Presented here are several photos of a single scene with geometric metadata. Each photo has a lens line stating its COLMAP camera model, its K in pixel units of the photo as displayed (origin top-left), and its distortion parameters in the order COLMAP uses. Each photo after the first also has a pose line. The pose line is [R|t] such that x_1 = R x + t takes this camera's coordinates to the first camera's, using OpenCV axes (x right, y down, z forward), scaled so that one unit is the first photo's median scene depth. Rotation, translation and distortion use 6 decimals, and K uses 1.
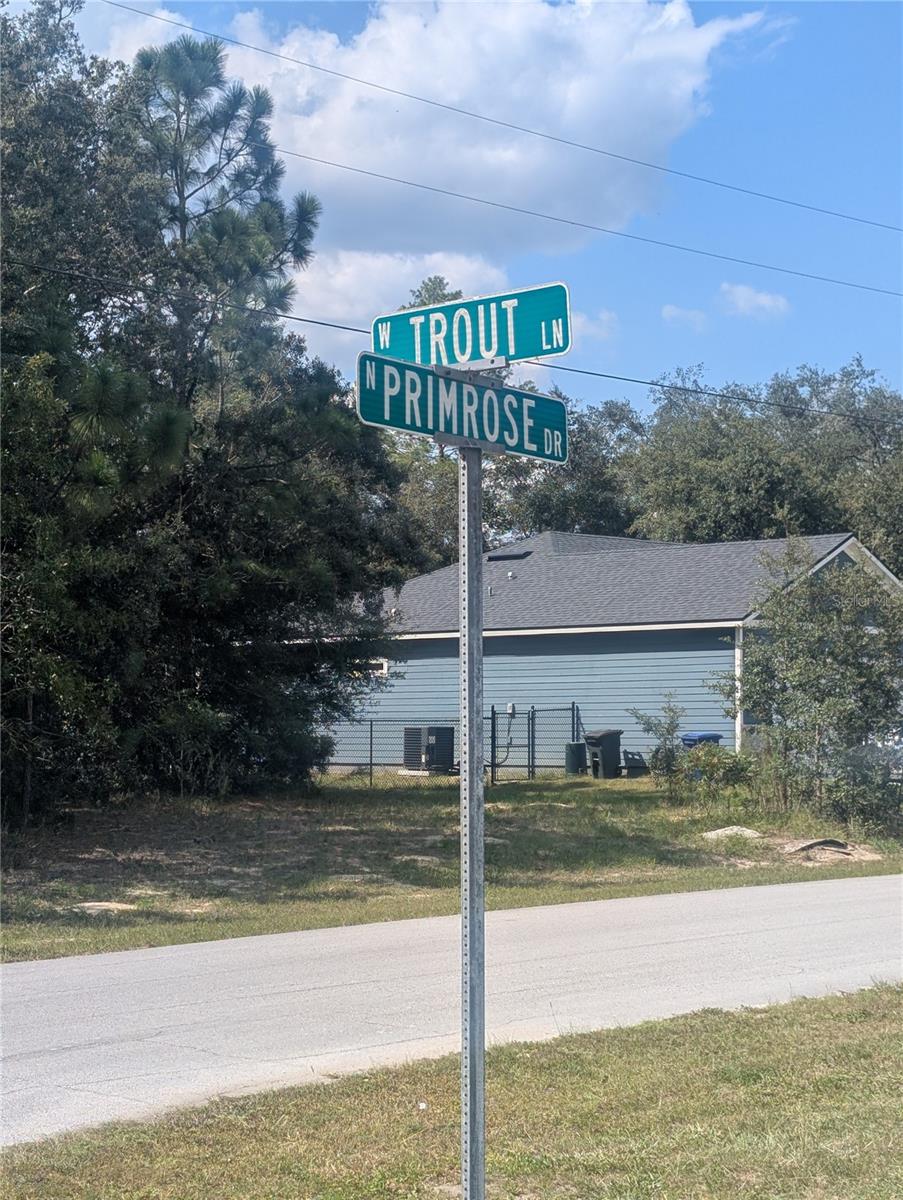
lens RADIAL K [[2575.4, 0, 452.3], [0, 2575.4, 600.5], [0, 0, 1]] dist [0.315405, 0.096504]
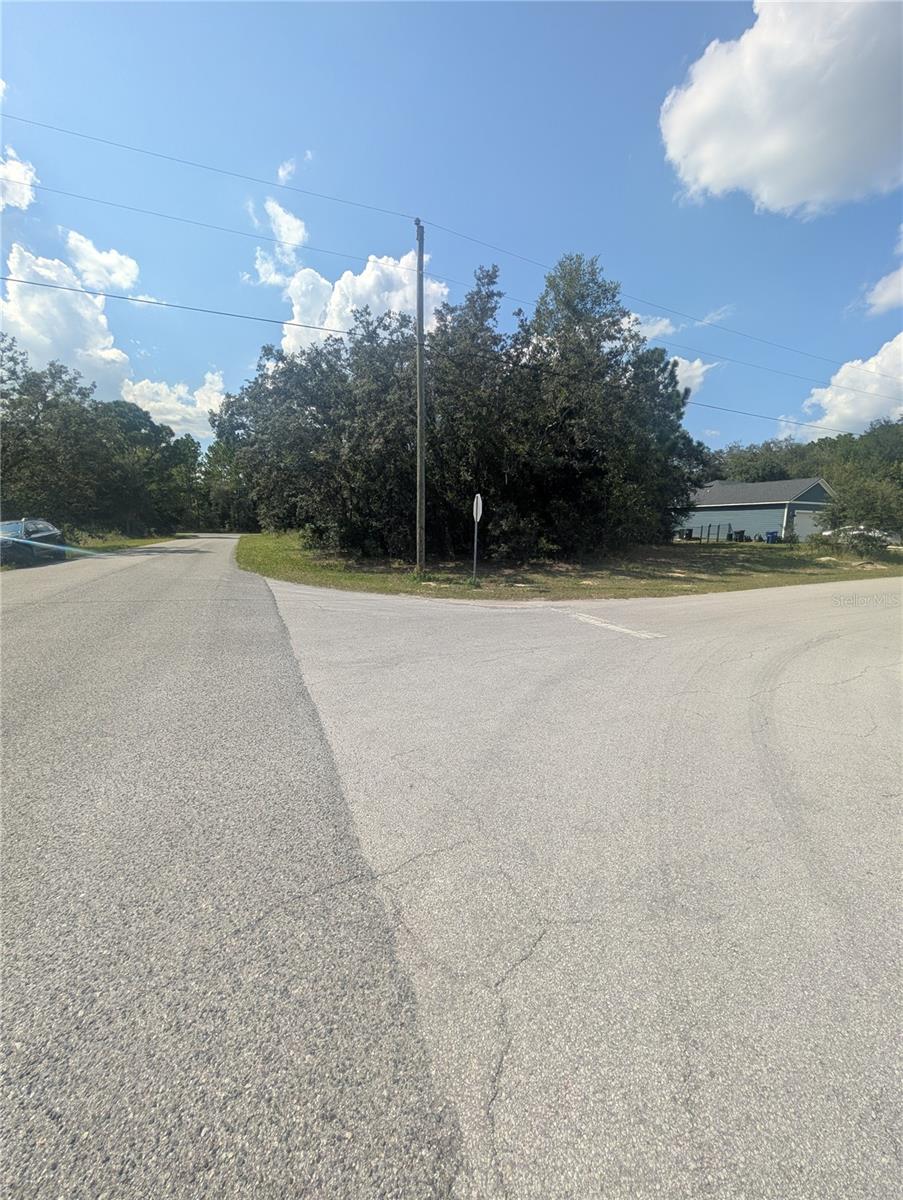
lens RADIAL K [[500.0, 0, 447.3], [0, 500.0, 605.5], [0, 0, 1]] dist [0.000328, 0.000349]
pose [[0.949263, 0.059412, -0.308820, -0.141819], [0.003483, 0.979946, 0.199230, 0.010485], [0.314463, -0.190198, 0.930020, 0.137995]]
